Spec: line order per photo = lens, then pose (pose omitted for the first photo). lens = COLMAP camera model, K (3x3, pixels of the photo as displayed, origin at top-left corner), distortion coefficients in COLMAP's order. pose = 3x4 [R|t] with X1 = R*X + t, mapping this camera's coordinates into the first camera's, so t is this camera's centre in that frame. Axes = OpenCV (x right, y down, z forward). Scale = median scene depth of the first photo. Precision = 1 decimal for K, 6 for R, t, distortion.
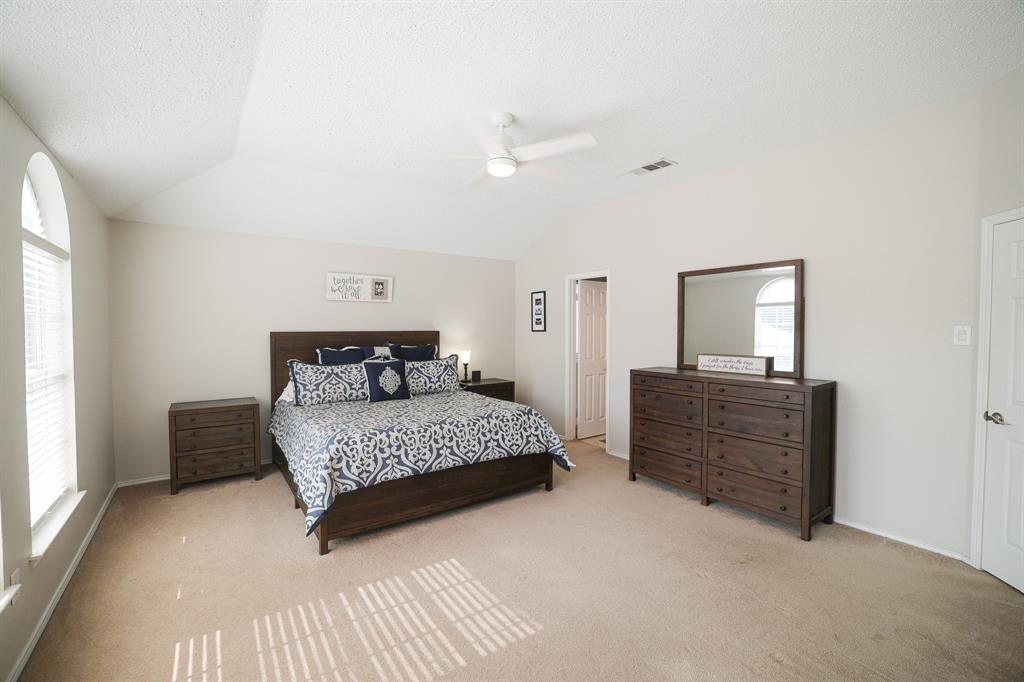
lens RADIAL K [[439.7, 0, 488.4], [0, 439.7, 327.1], [0, 0, 1]] dist [-0.038678, 0.009519]
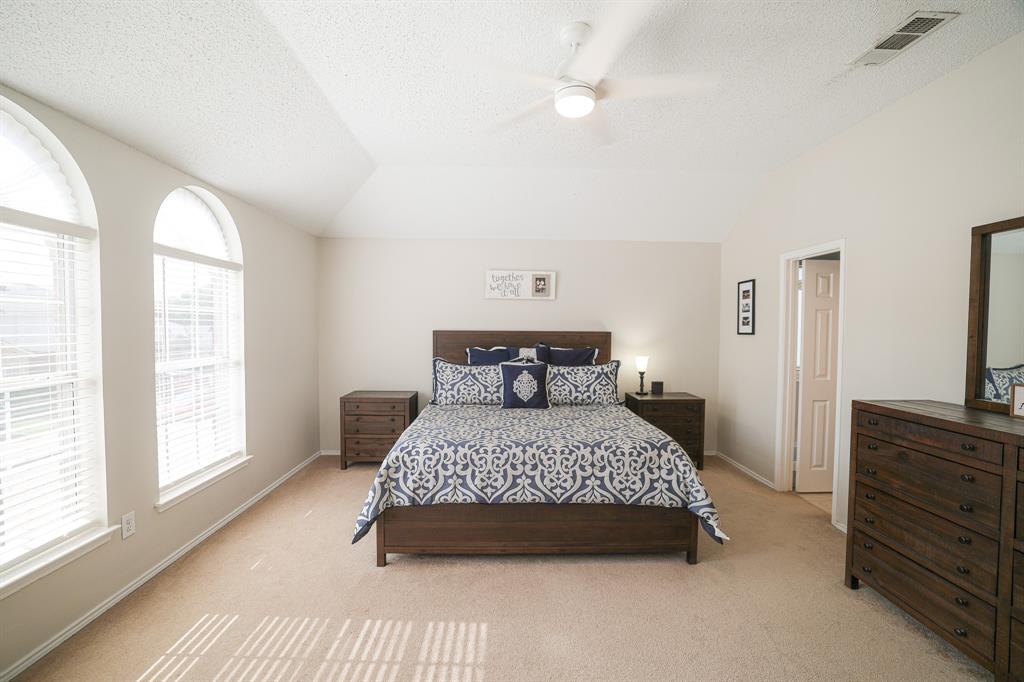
lens RADIAL K [[439.7, 0, 461.0], [0, 439.7, 332.9], [0, 0, 1]] dist [-0.038678, 0.009519]
pose [[0.834516, 0.015447, -0.550767, 0.204632], [-0.008929, 0.999855, 0.014514, 0.001769], [0.550911, -0.007194, 0.834533, 0.229410]]
